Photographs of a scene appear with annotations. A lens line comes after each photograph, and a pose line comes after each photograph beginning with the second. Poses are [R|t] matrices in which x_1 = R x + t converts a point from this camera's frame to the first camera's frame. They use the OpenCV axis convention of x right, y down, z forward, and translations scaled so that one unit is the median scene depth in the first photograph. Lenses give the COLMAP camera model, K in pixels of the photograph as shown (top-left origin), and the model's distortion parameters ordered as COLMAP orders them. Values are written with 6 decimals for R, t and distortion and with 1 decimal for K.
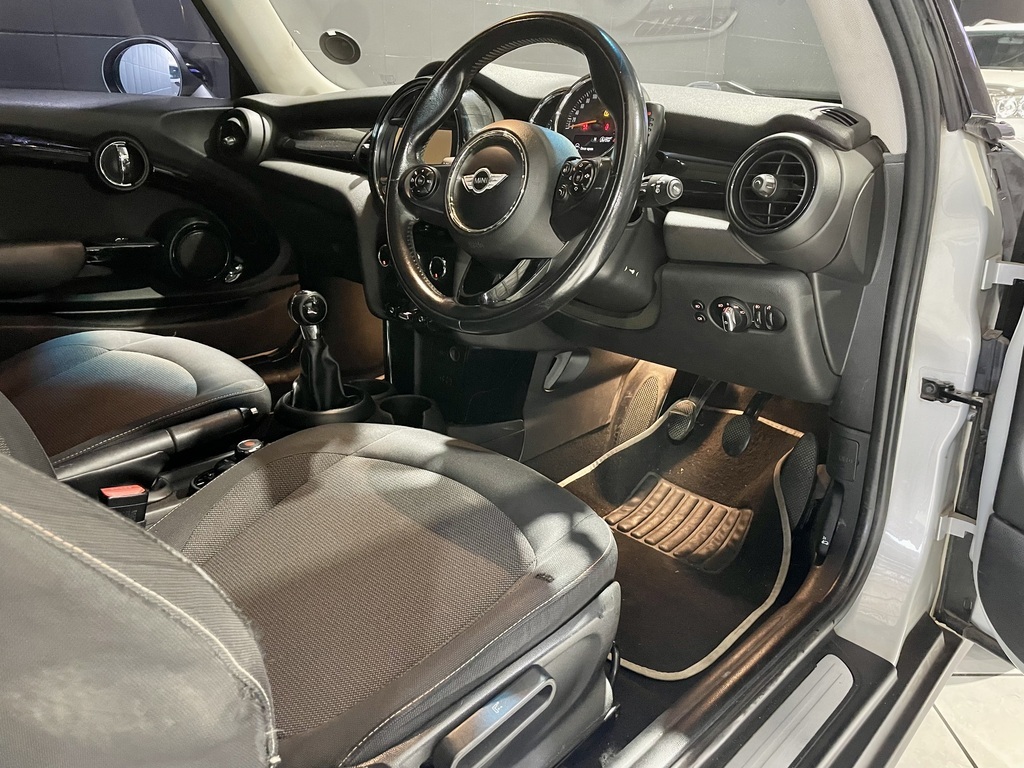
lens RADIAL K [[789.0, 0, 511.1], [0, 789.0, 380.6], [0, 0, 1]] dist [0.062124, -0.041984]
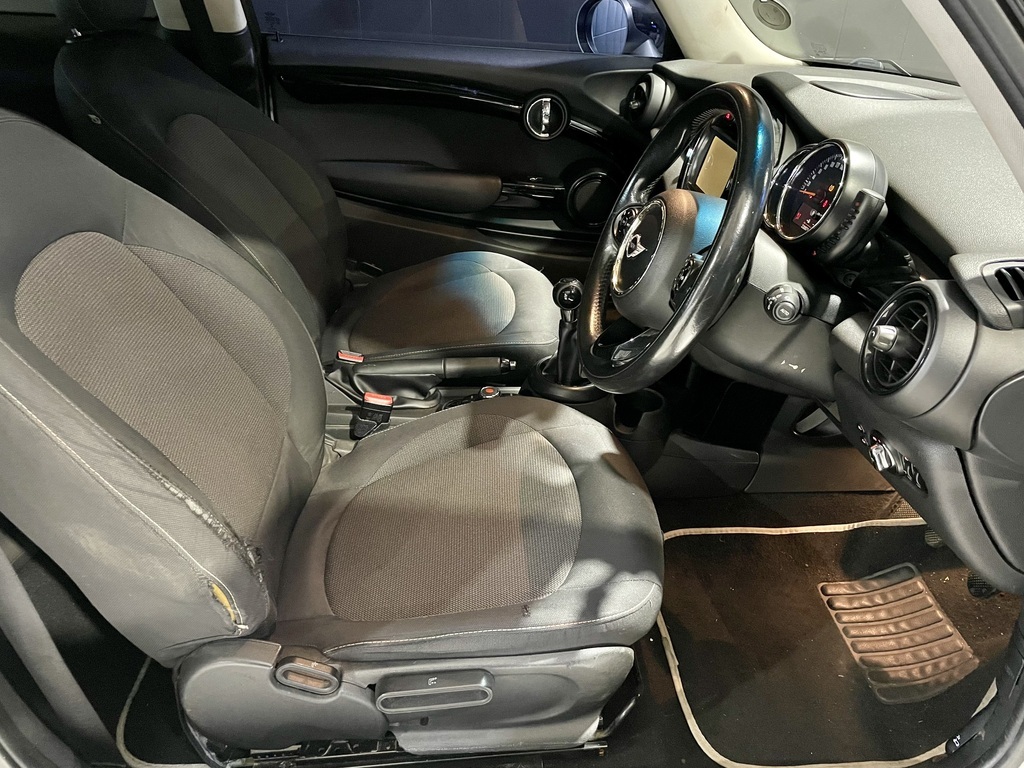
lens RADIAL K [[789.0, 0, 509.5], [0, 789.0, 383.5], [0, 0, 1]] dist [0.062124, -0.041984]
pose [[0.729079, 0.342152, -0.592770, 0.345677], [-0.243795, 0.939097, 0.242199, -0.195131], [0.639538, -0.032067, 0.768091, 0.060591]]
